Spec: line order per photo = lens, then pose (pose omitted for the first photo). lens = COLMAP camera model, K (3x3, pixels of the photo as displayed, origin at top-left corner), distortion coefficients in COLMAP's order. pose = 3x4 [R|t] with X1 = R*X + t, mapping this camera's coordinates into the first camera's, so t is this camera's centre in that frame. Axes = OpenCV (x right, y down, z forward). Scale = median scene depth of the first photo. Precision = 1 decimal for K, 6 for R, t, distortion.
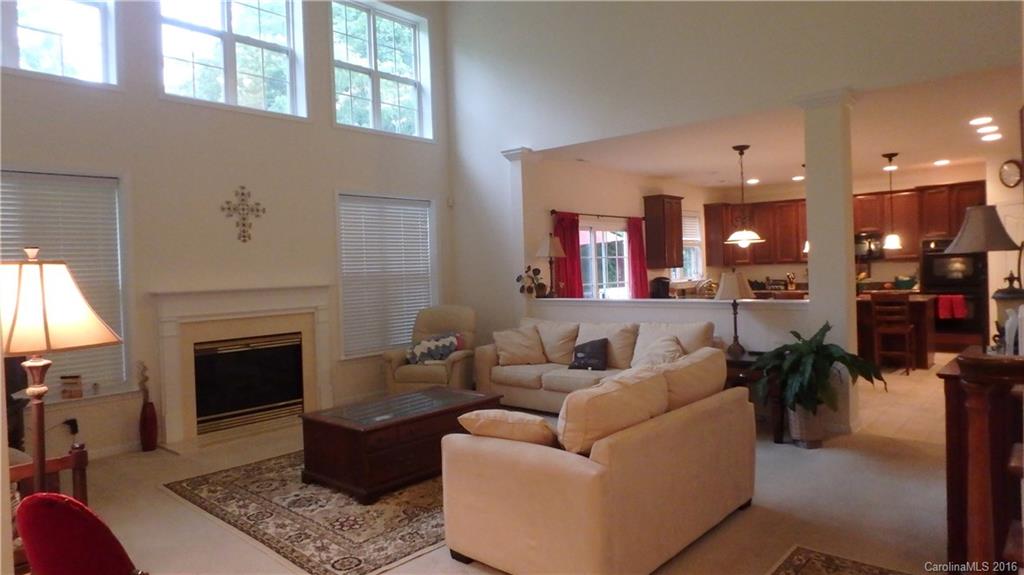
lens RADIAL K [[637.4, 0, 521.3], [0, 637.4, 270.9], [0, 0, 1]] dist [-0.025995, 0.009662]
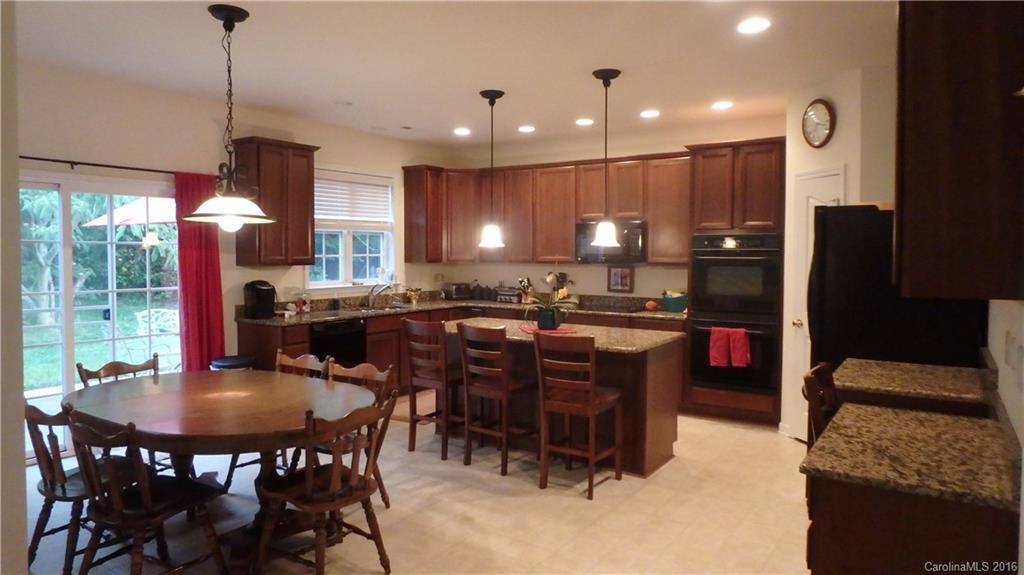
lens RADIAL K [[637.4, 0, 519.1], [0, 637.4, 262.0], [0, 0, 1]] dist [-0.025995, 0.009662]
pose [[0.992335, 0.034524, 0.118654, 0.375623], [-0.035792, 0.999322, 0.008577, -0.020207], [-0.118277, -0.012758, 0.992899, 0.388485]]
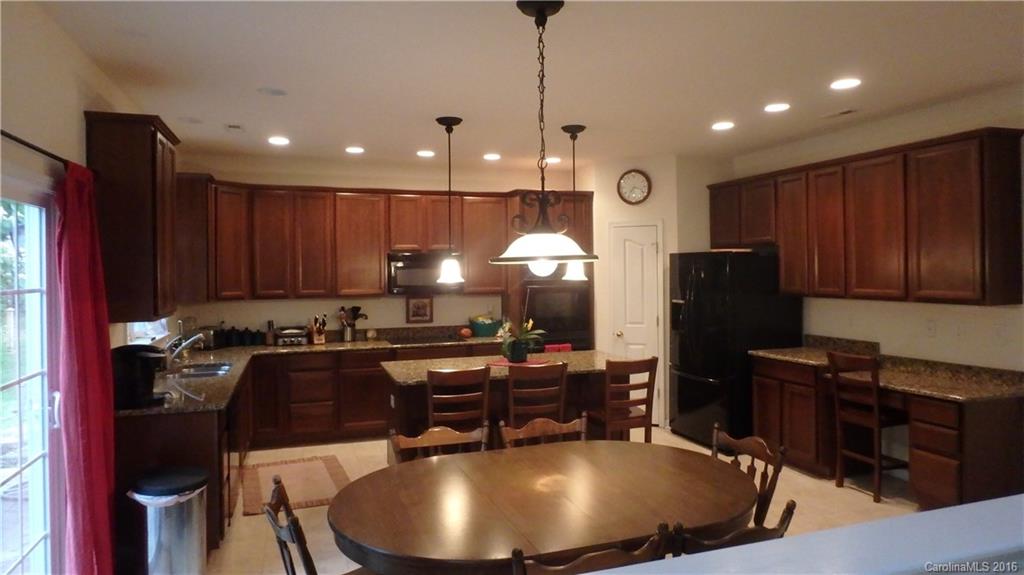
lens RADIAL K [[637.4, 0, 504.1], [0, 637.4, 266.7], [0, 0, 1]] dist [-0.025995, 0.009662]
pose [[0.504235, 0.032519, 0.862954, 0.013840], [-0.003634, 0.999362, -0.035536, -0.022290], [-0.863559, 0.014782, 0.504032, 0.627340]]
